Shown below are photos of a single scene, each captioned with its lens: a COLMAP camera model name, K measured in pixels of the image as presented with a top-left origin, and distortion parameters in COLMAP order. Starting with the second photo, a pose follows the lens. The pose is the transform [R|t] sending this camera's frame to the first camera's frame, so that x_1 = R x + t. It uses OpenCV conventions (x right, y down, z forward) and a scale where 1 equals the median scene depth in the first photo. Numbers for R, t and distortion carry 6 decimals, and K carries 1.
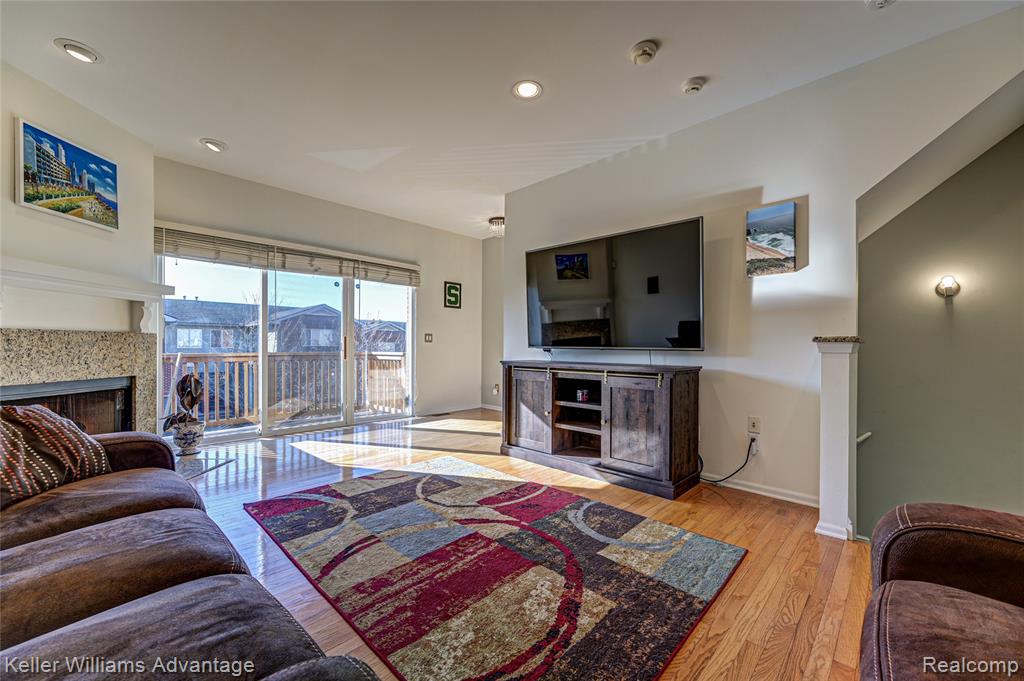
lens RADIAL K [[403.6, 0, 520.4], [0, 403.6, 344.3], [0, 0, 1]] dist [-0.004131, 0.000576]
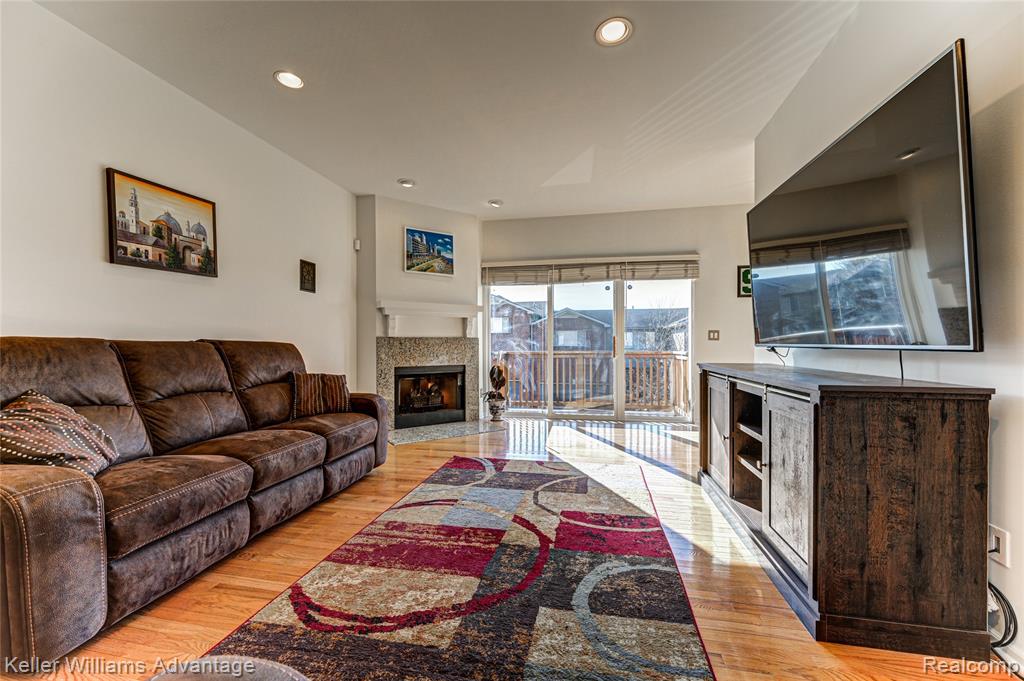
lens RADIAL K [[403.6, 0, 513.3], [0, 403.6, 343.8], [0, 0, 1]] dist [-0.004131, 0.000576]
pose [[0.528225, -0.008560, -0.849062, 0.589495], [0.009099, 0.999949, -0.004420, 0.005445], [0.849056, -0.005391, 0.528275, 0.383472]]
